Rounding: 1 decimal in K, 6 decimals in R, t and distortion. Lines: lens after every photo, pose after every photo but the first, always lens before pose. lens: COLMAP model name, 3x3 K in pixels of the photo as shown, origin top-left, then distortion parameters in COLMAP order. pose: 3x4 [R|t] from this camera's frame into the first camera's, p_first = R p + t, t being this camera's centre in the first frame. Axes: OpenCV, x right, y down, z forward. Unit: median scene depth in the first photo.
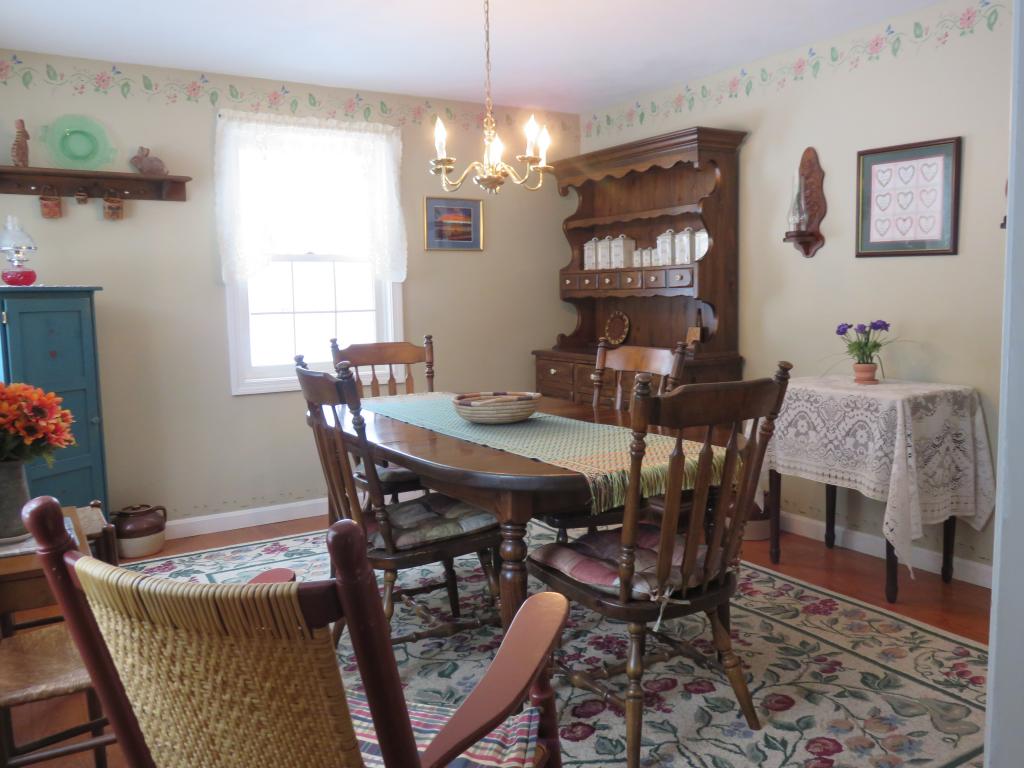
lens RADIAL K [[849.2, 0, 512.0], [0, 849.2, 384.0], [0, 0, 1]] dist [-0.009275, -0.005832]
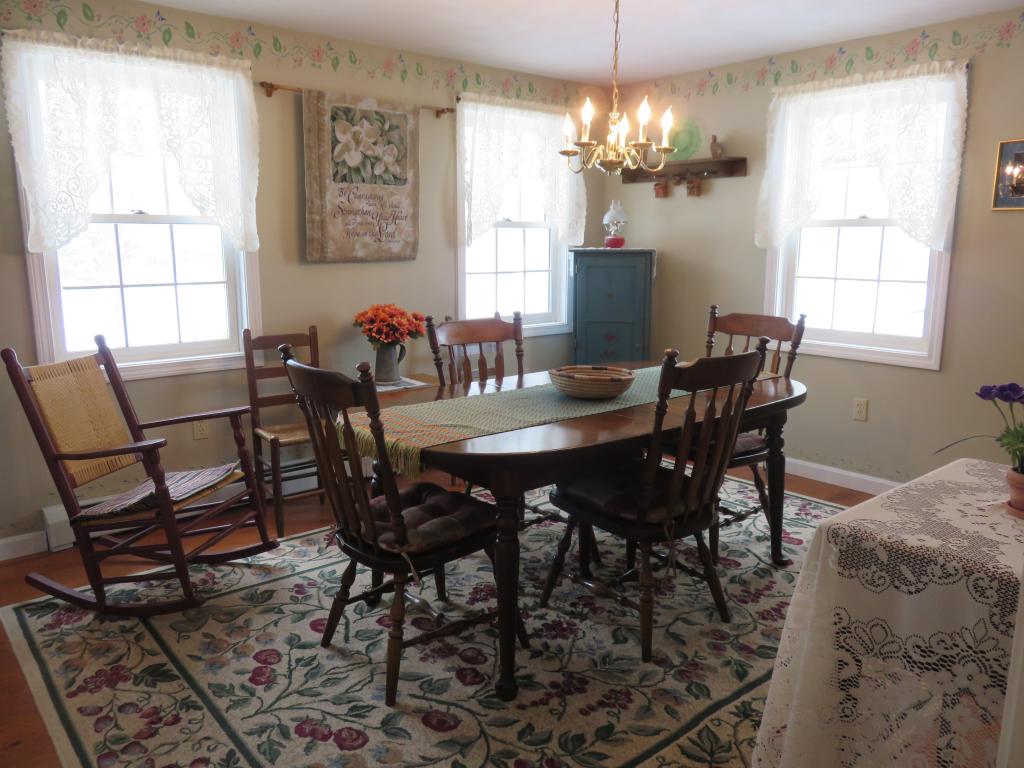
lens RADIAL K [[768.0, 0, 514.2], [0, 768.0, 383.8], [0, 0, 1]] dist [-0.006665, -0.008719]
pose [[0.148347, 0.200446, -0.968408, 0.716888], [-0.107263, 0.976727, 0.185737, -0.110282], [0.983101, 0.076320, 0.166395, 0.596207]]
